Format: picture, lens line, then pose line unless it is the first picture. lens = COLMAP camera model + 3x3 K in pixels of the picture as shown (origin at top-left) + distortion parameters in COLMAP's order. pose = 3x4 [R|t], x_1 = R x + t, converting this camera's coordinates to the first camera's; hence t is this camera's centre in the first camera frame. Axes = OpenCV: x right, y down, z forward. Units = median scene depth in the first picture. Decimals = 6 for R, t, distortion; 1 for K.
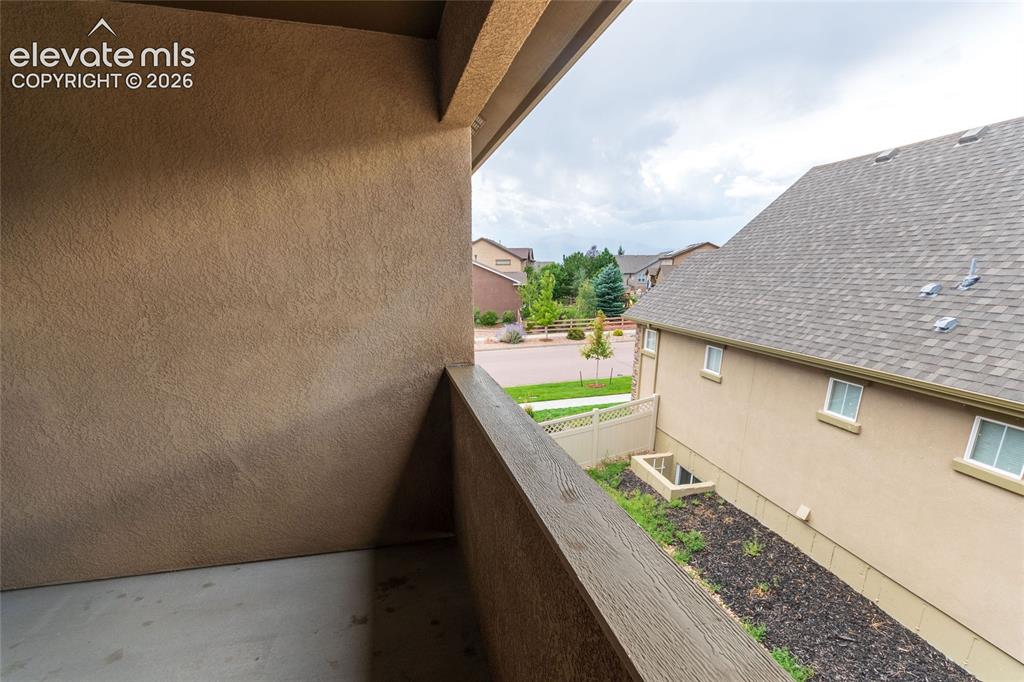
lens RADIAL K [[478.5, 0, 512.3], [0, 478.5, 406.7], [0, 0, 1]] dist [0.002103, -0.000408]
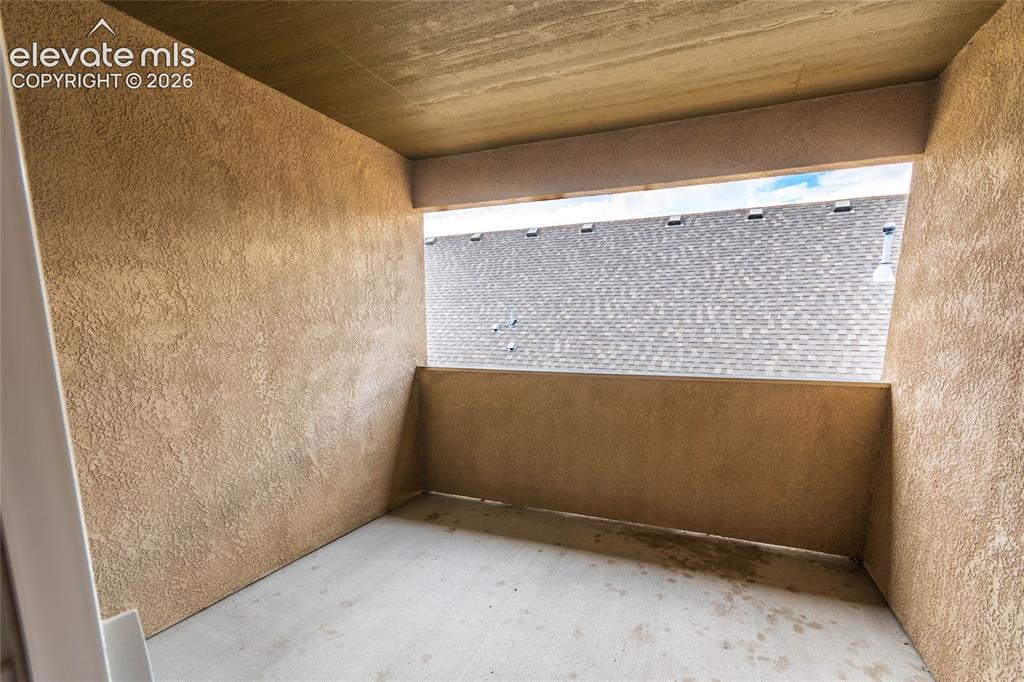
lens RADIAL K [[478.5, 0, 512.3], [0, 478.5, 406.7], [0, 0, 1]] dist [0.002103, -0.000408]
pose [[0.622615, -0.138831, 0.770115, -1.208807], [0.220722, 0.975333, -0.002621, 0.114324], [-0.750755, 0.171614, 0.637900, -0.130551]]
